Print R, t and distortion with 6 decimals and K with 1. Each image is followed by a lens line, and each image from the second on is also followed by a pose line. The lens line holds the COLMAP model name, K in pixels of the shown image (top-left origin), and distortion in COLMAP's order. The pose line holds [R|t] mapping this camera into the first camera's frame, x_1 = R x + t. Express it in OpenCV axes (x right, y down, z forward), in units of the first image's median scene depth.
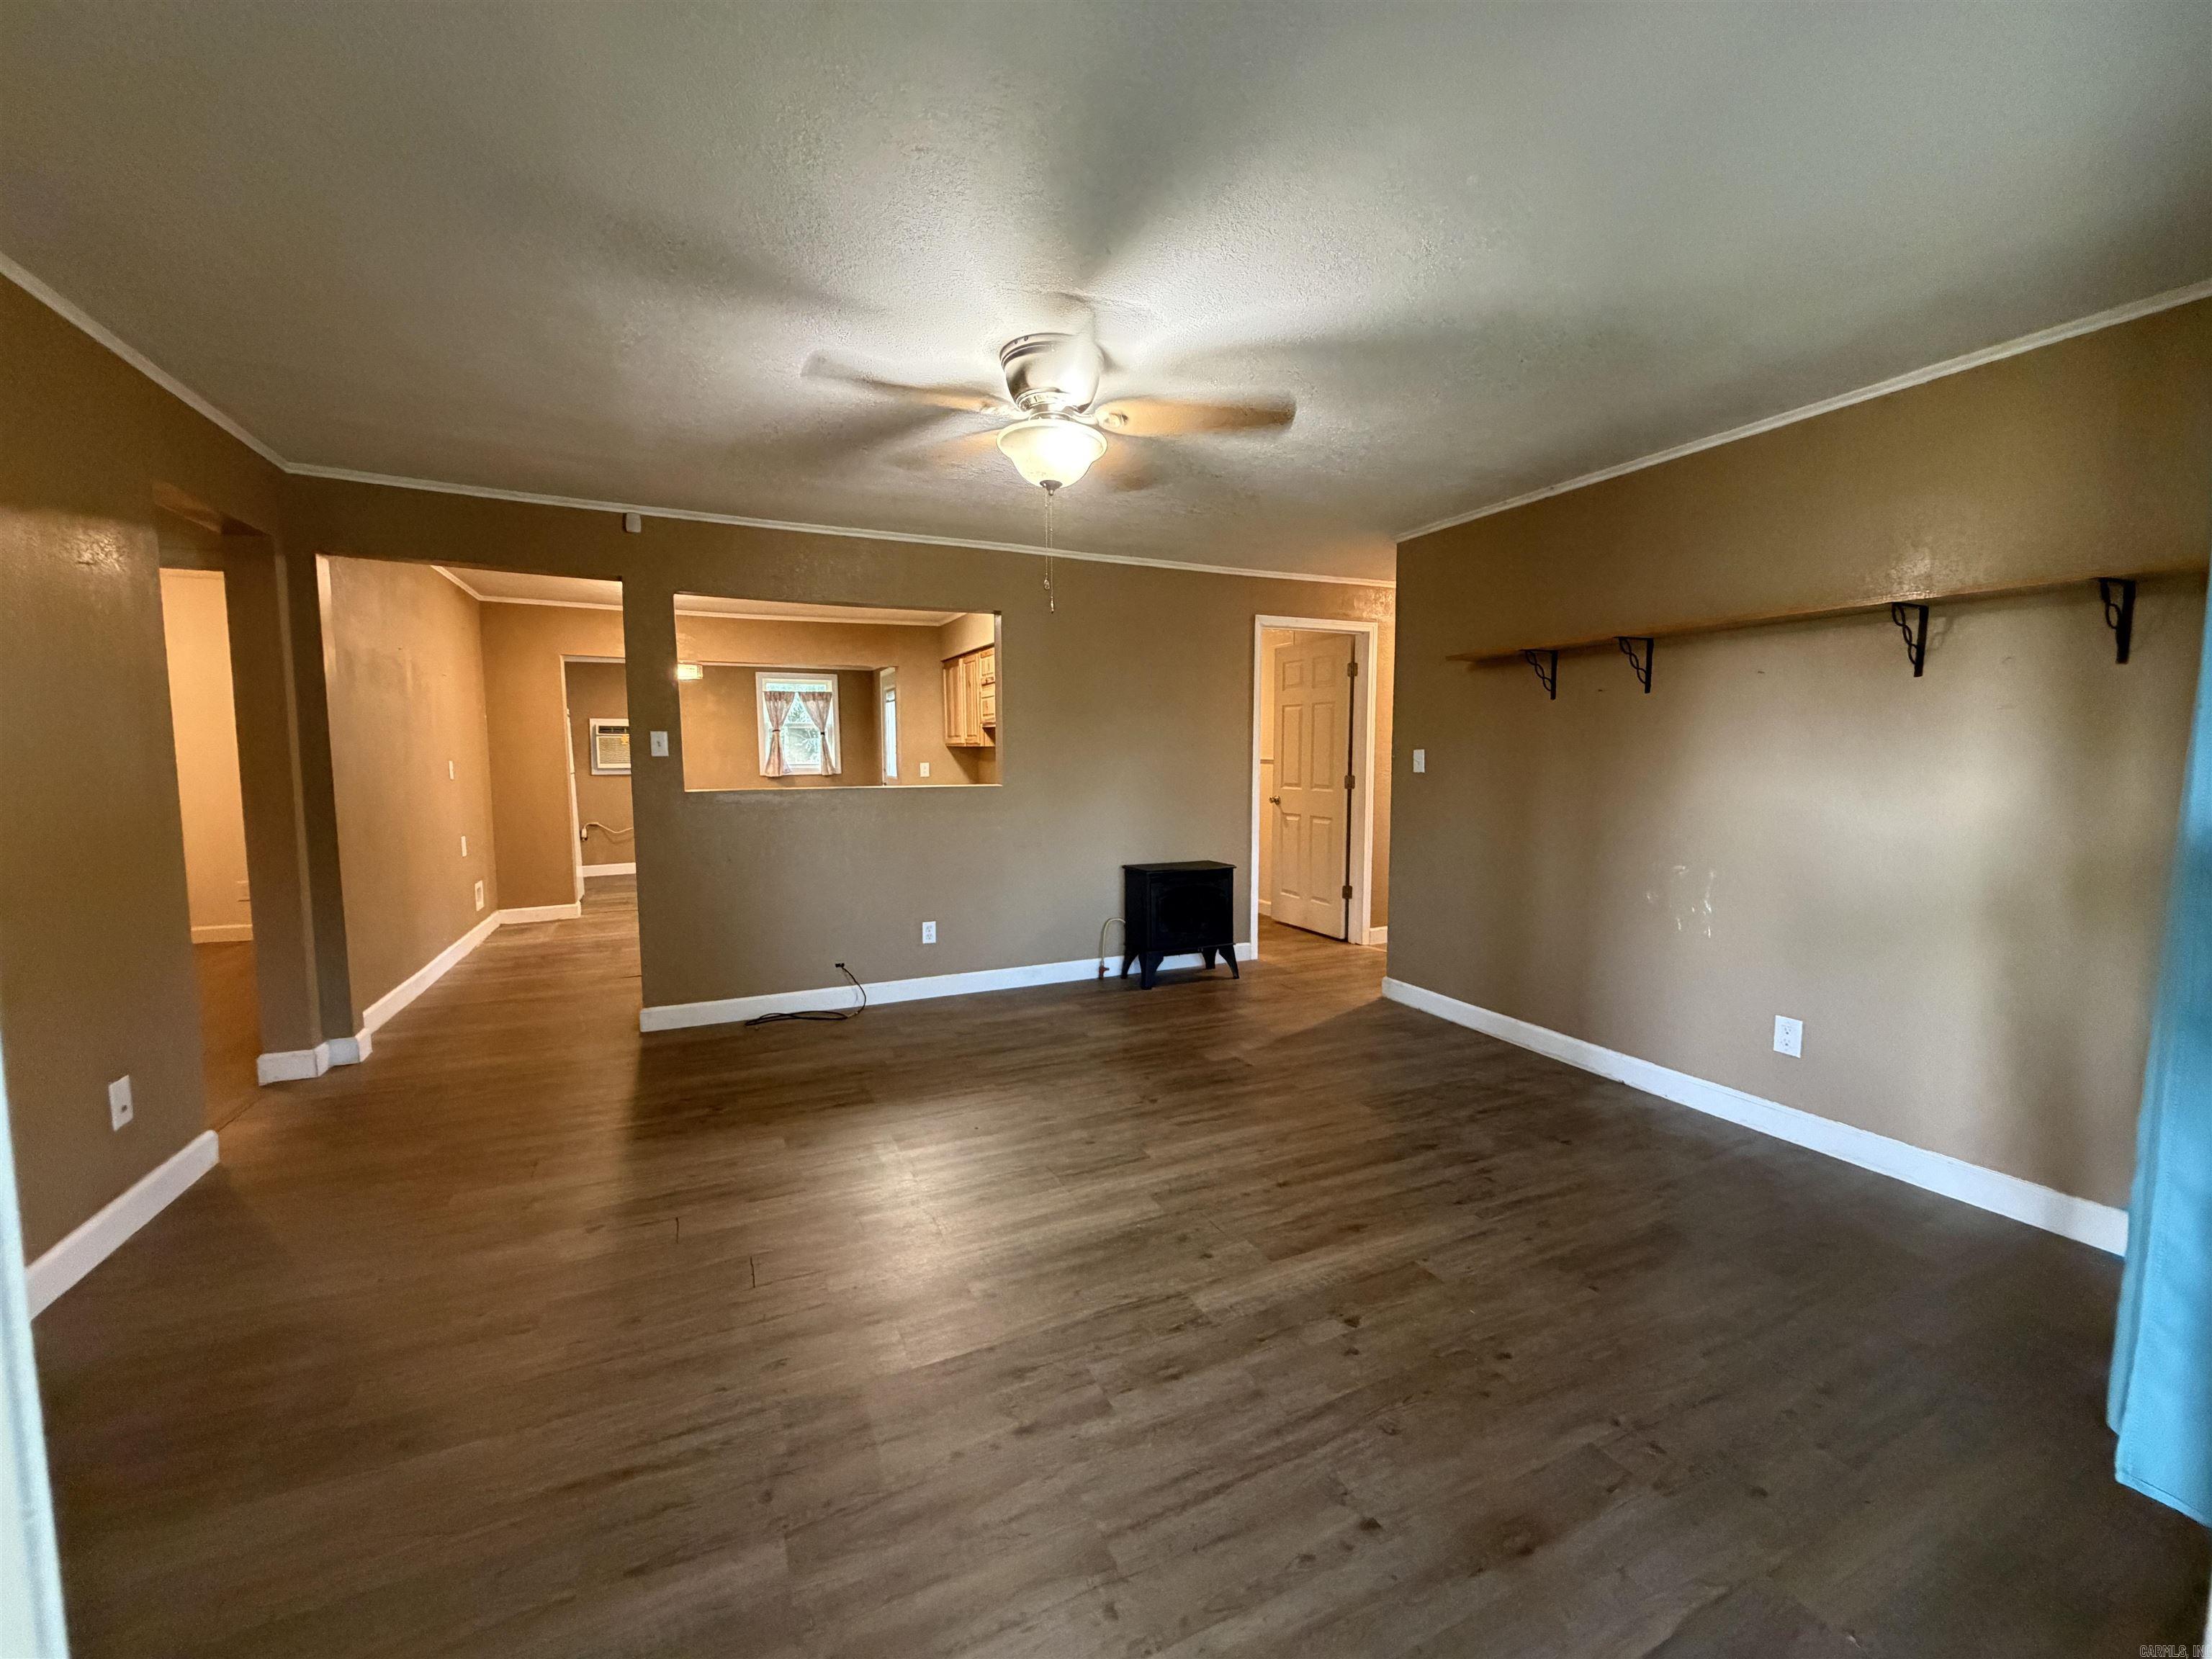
lens RADIAL K [[879.5, 0, 1095.9], [0, 879.5, 820.6], [0, 0, 1]] dist [-0.001116, 0.000309]
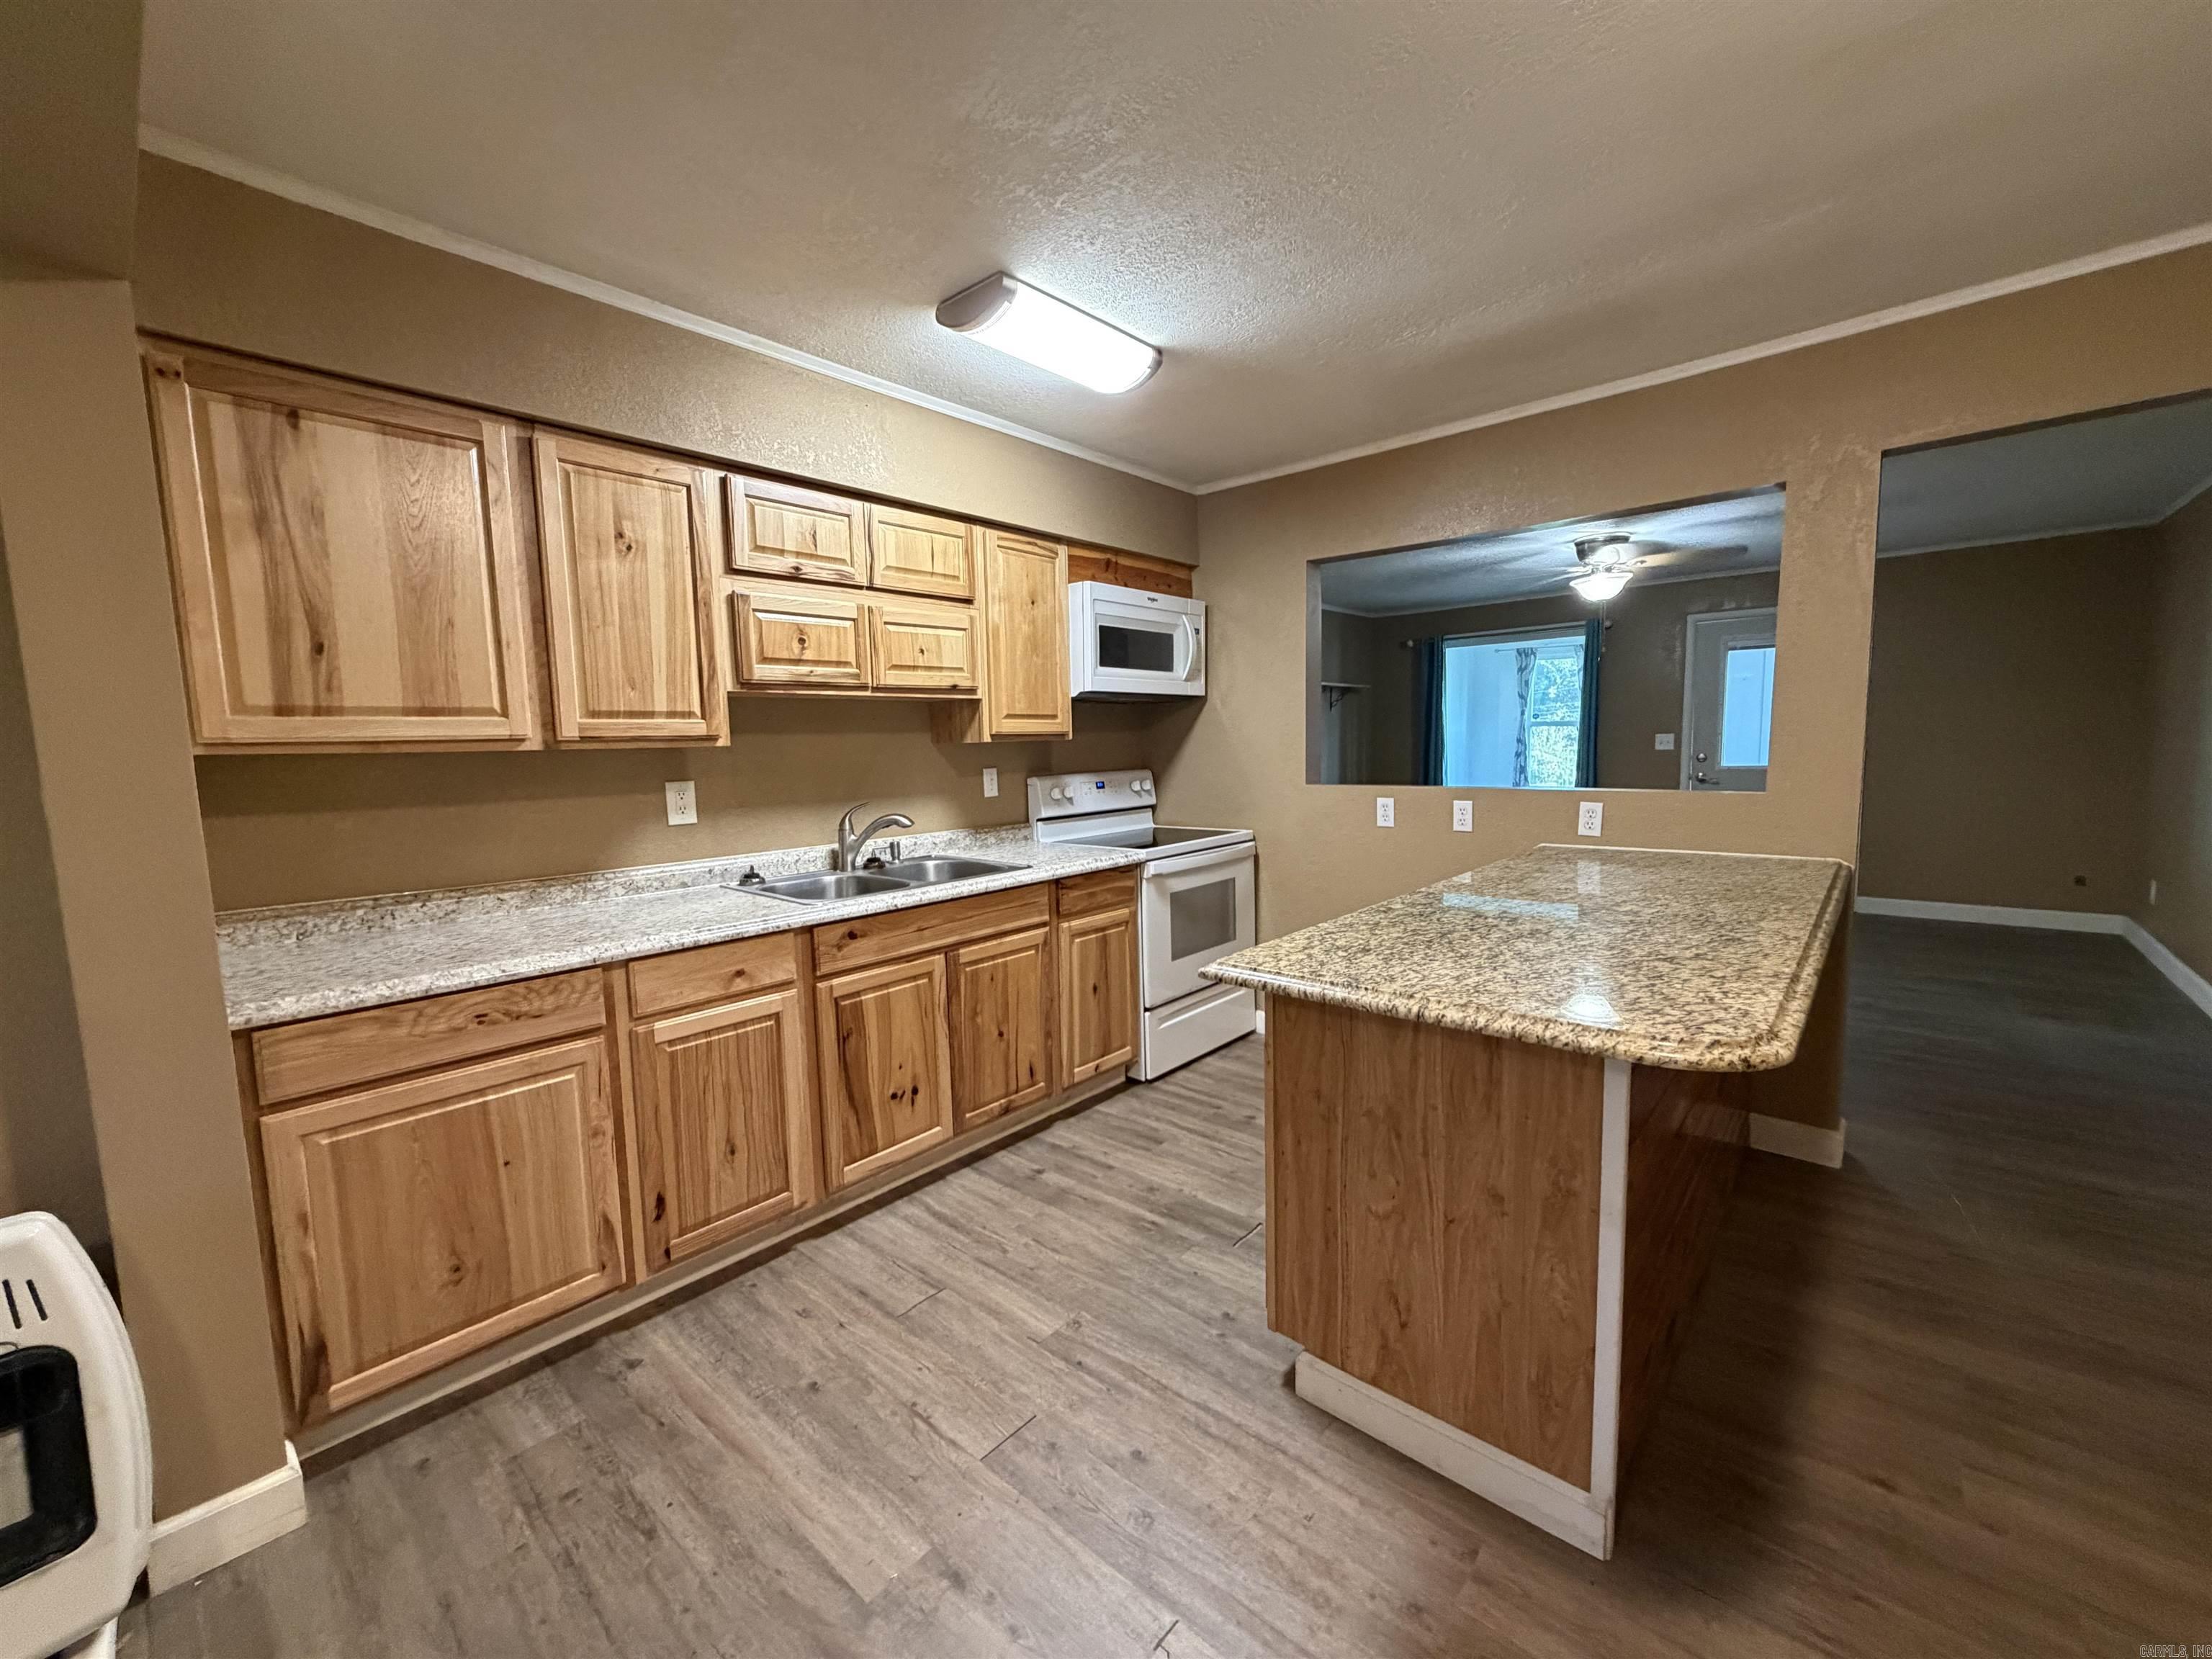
lens RADIAL K [[879.5, 0, 1102.1], [0, 879.5, 830.2], [0, 0, 1]] dist [-0.001116, 0.000309]
pose [[-0.399527, -0.083600, 0.912901, -1.108754], [0.098274, 0.986189, 0.133321, -0.181154], [-0.911438, 0.142980, -0.385794, 2.175752]]
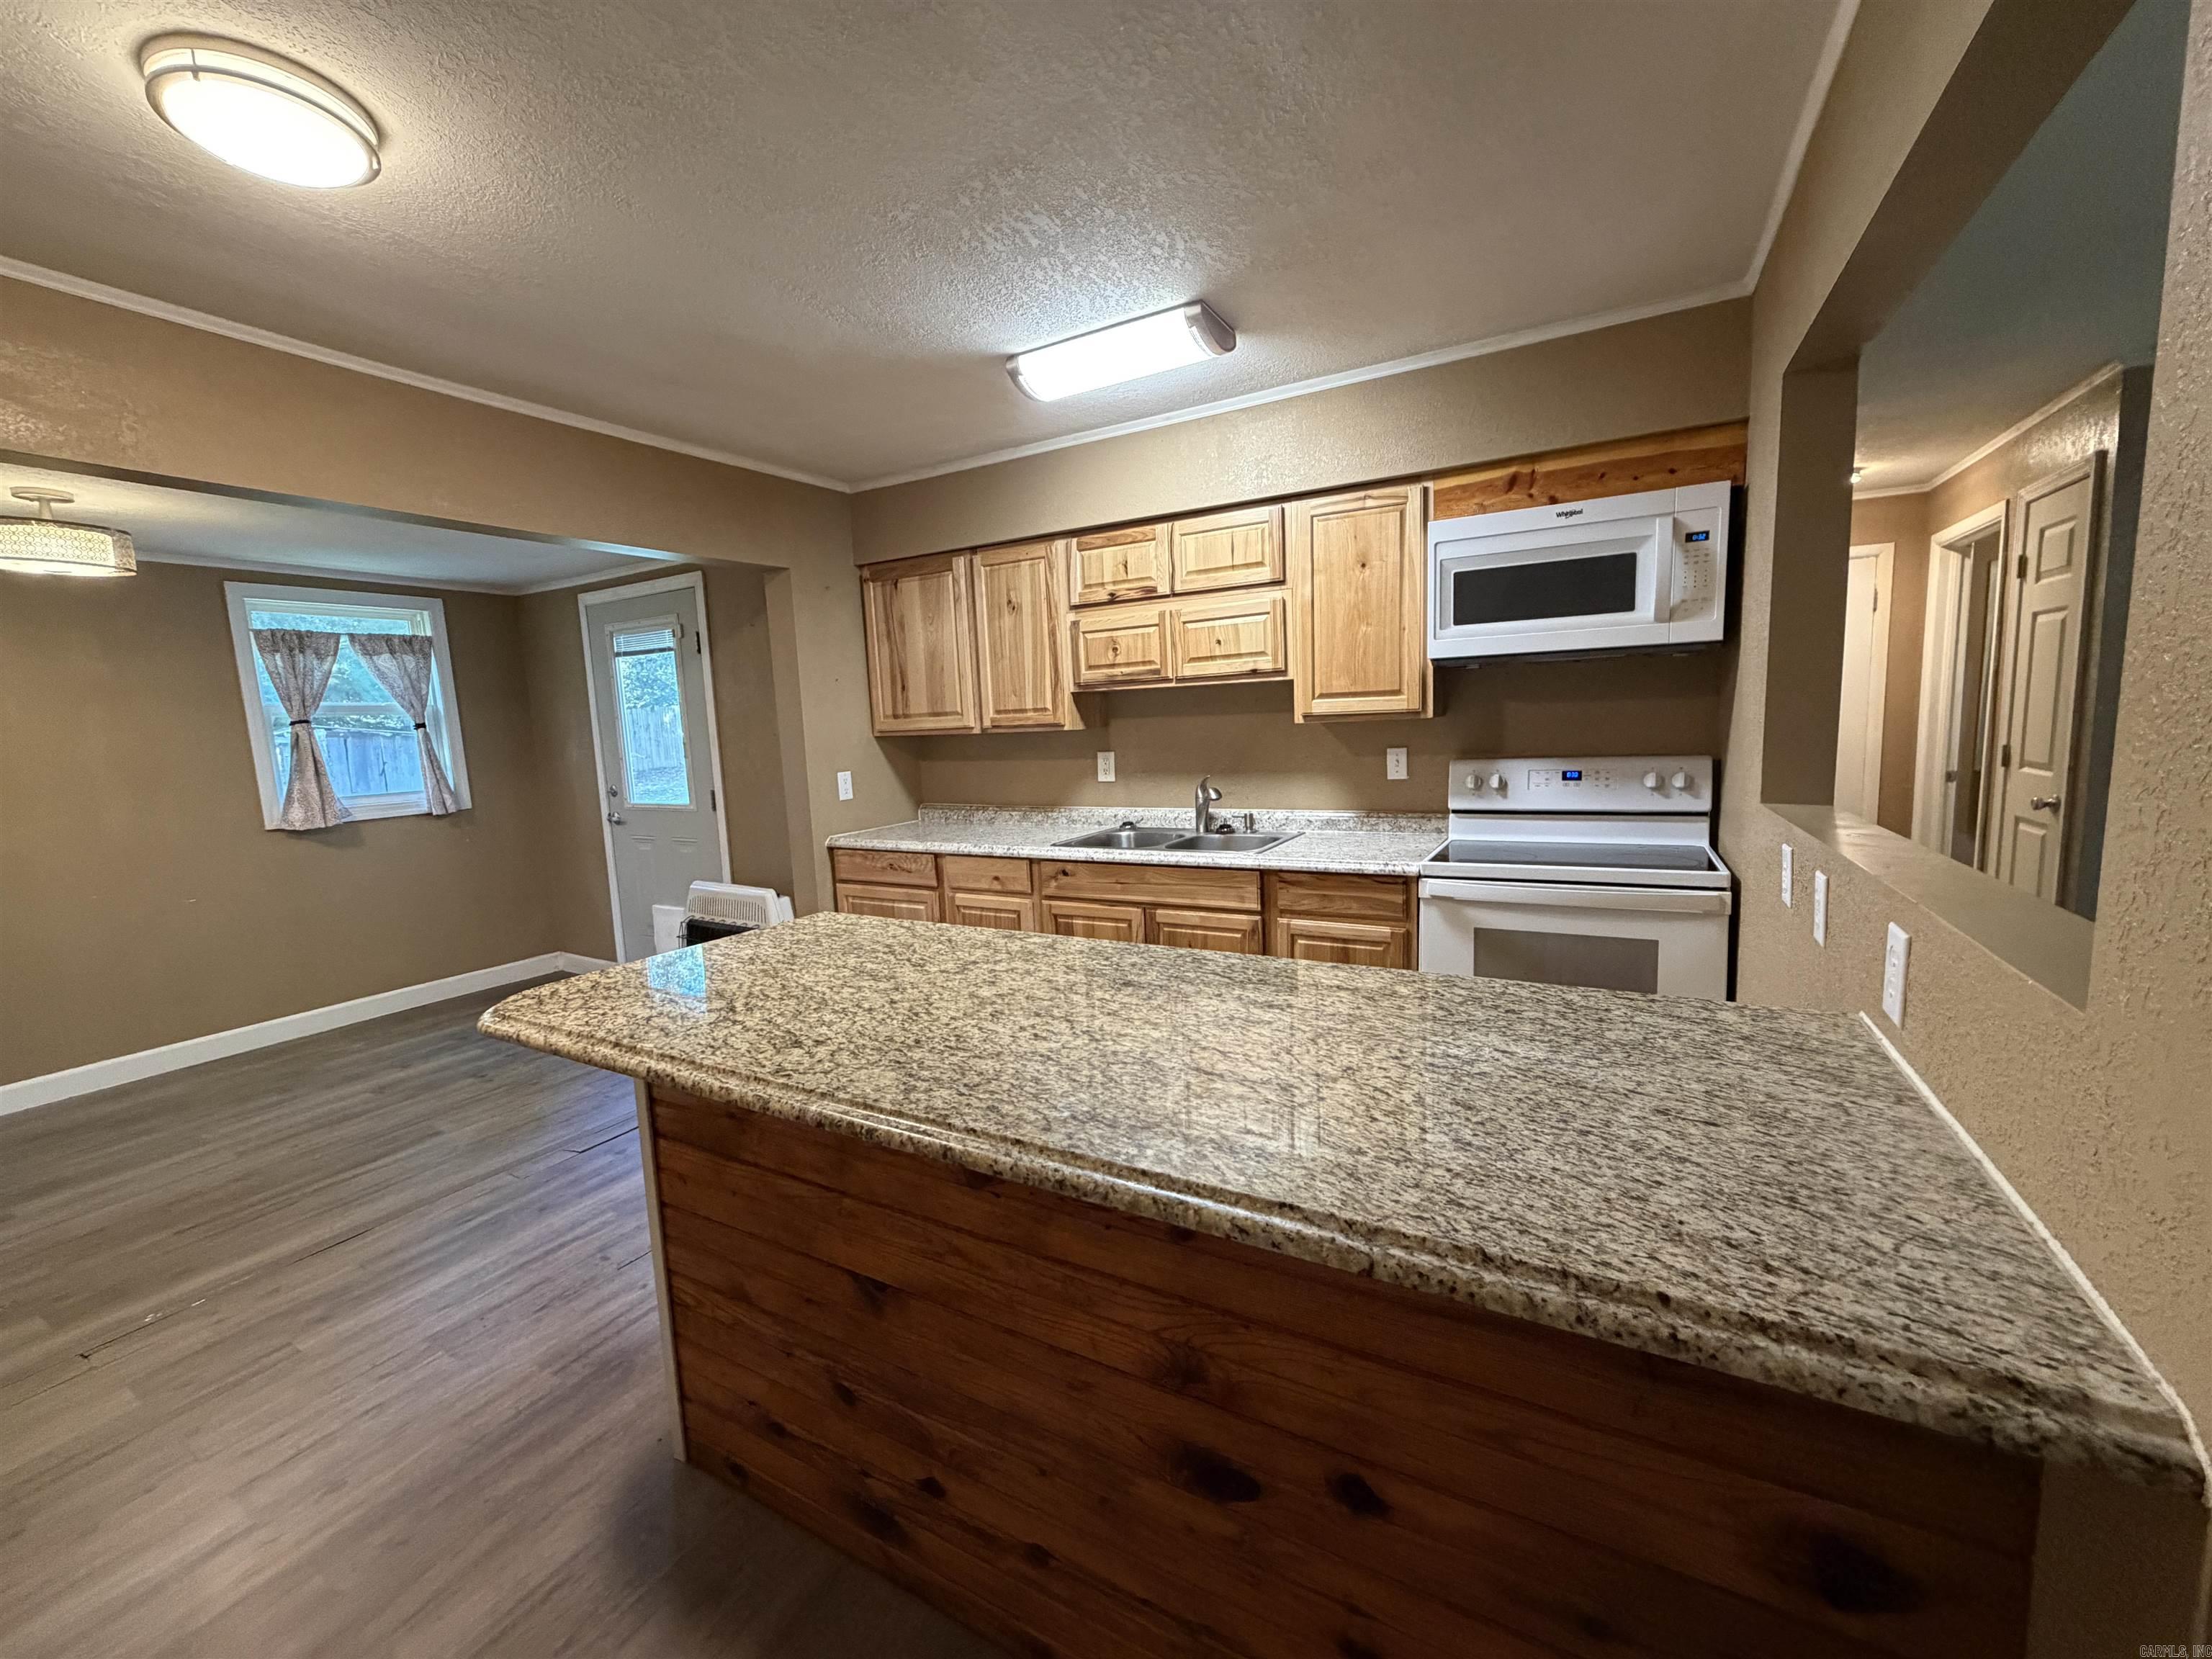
lens RADIAL K [[879.5, 0, 1100.7], [0, 879.5, 831.2], [0, 0, 1]] dist [-0.001116, 0.000309]
pose [[0.810996, -0.104191, 0.575700, -0.898466], [0.087470, 0.994548, 0.056775, -0.117541], [-0.578476, 0.004312, 0.815688, 1.261254]]
